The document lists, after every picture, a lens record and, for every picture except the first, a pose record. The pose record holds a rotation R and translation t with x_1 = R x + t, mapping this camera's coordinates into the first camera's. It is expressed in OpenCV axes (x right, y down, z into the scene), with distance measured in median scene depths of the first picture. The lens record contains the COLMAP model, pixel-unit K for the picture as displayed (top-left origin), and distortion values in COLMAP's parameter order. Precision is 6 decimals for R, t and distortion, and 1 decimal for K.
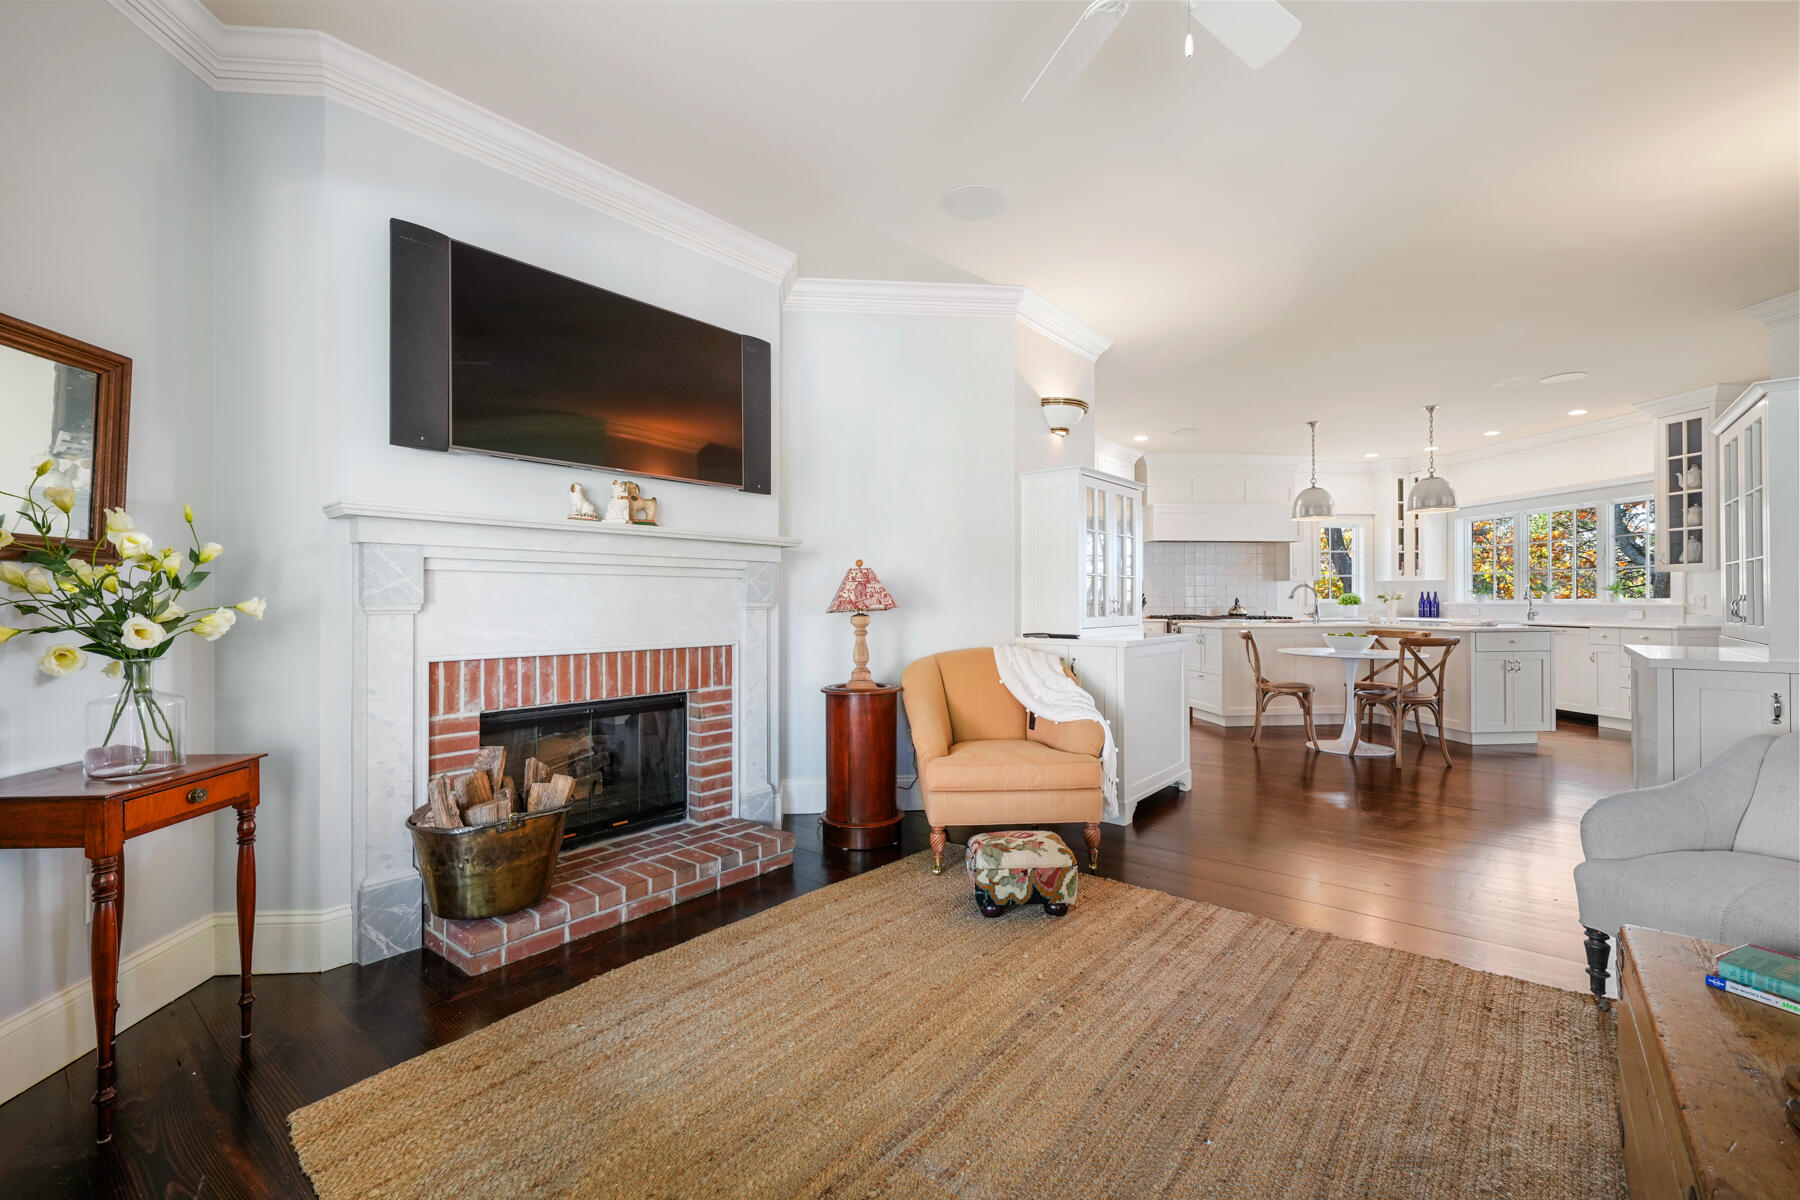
lens RADIAL K [[772.8, 0, 898.6], [0, 772.8, 598.3], [0, 0, 1]] dist [0.002597, -0.000161]
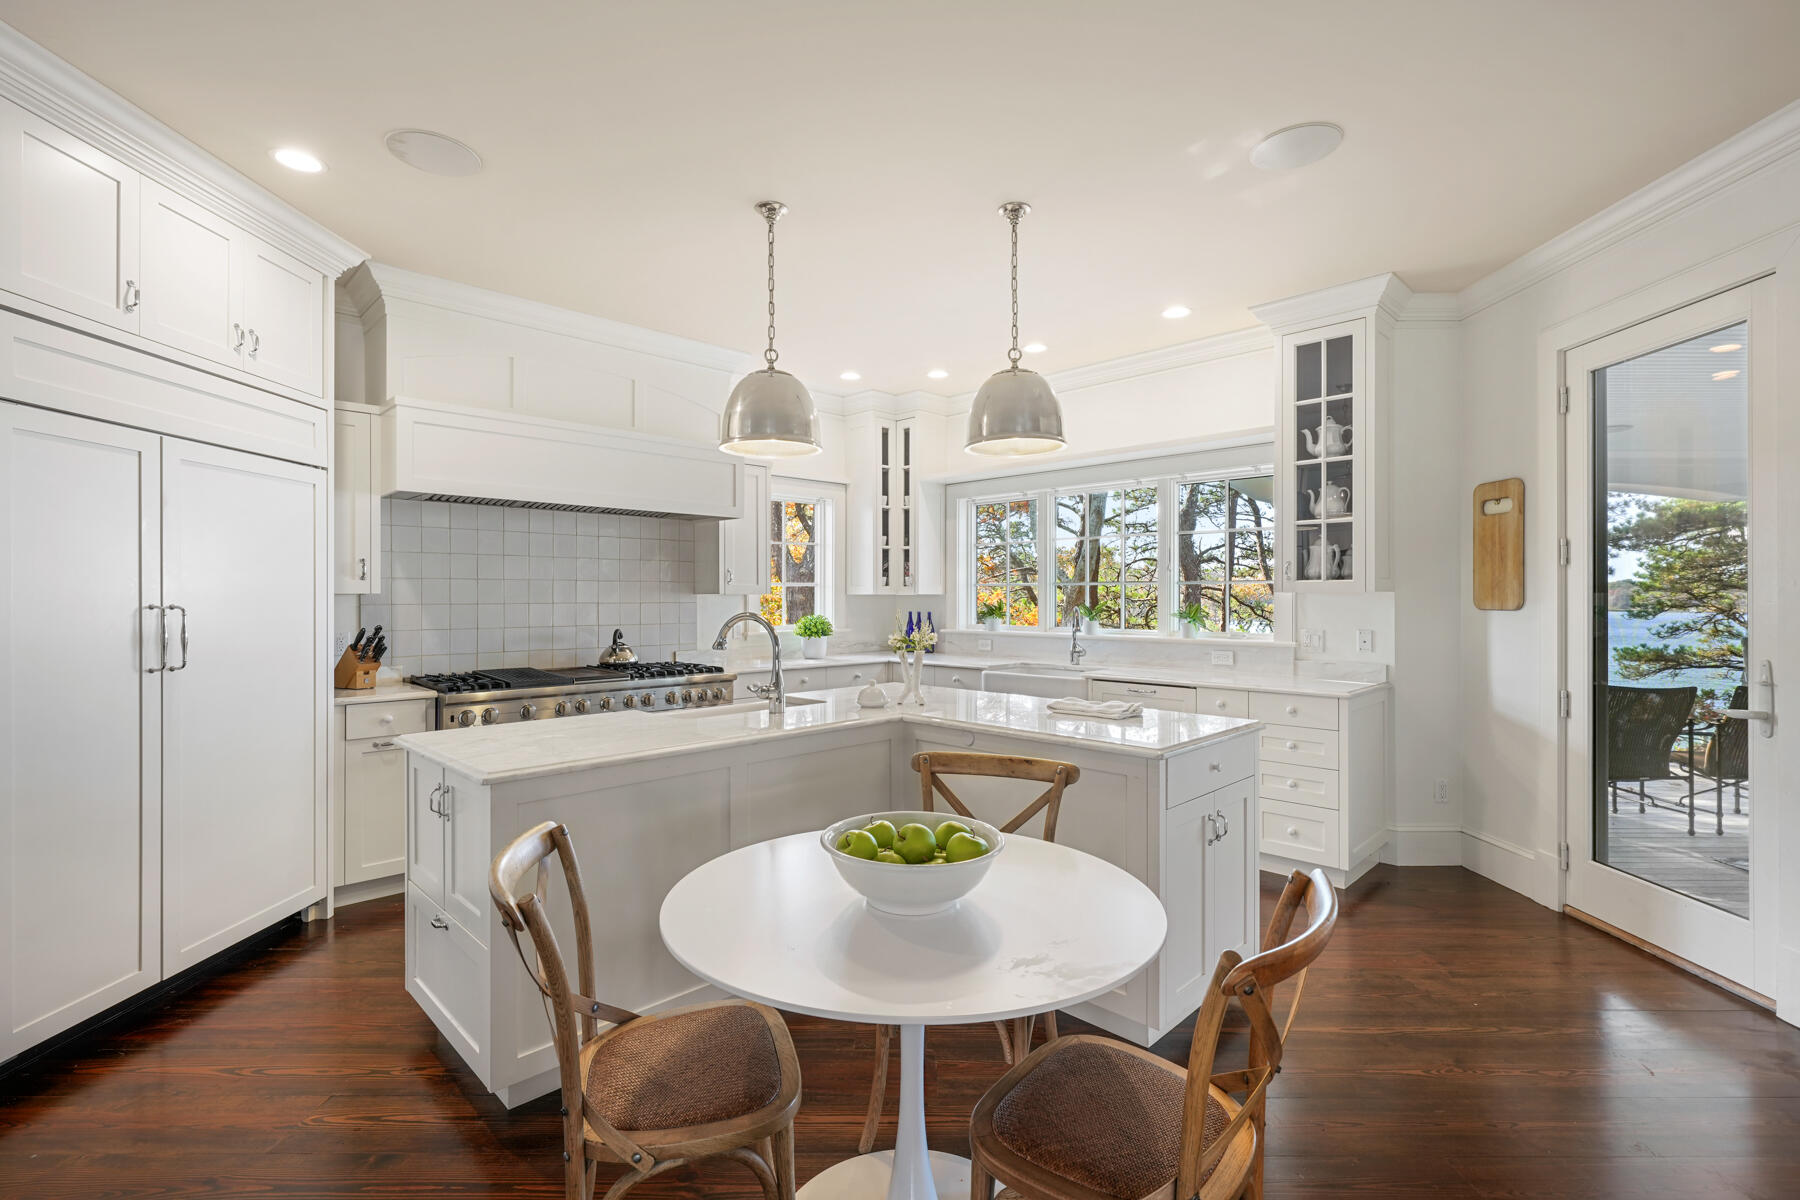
lens RADIAL K [[819.9, 0, 897.1], [0, 819.9, 595.1], [0, 0, 1]] dist [-0.003716, 0.000071]
pose [[0.779776, 0.003481, 0.626049, 0.271192], [-0.003812, 0.999992, -0.000811, -0.023490], [-0.626047, -0.001754, 0.779784, 0.528063]]
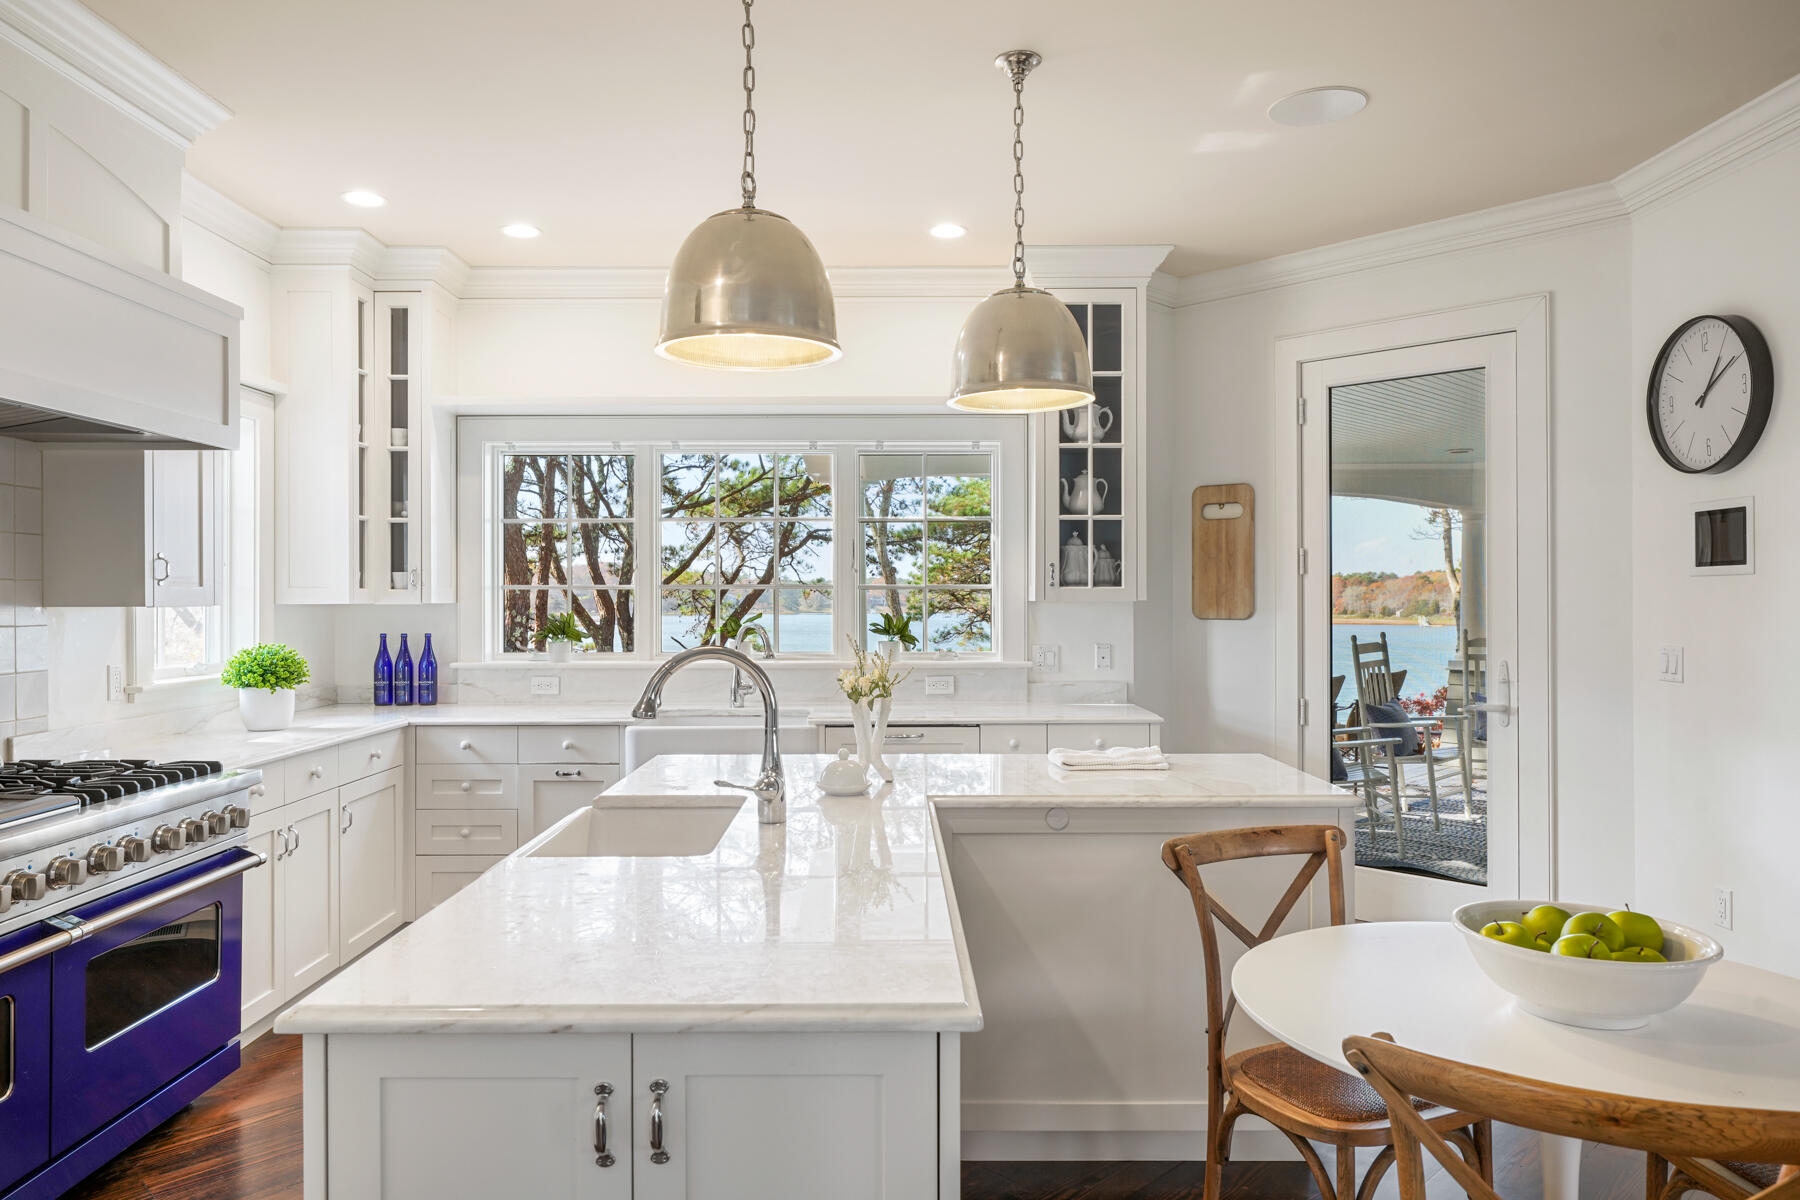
lens RADIAL K [[1205.0, 0, 902.6], [0, 1205.0, 605.6], [0, 0, 1]] dist [0.010453, 0.000714]
pose [[0.096687, -0.004764, 0.995303, 0.163790], [-0.001722, 0.999986, 0.004954, -0.026947], [-0.995313, -0.002192, 0.096677, 0.771880]]
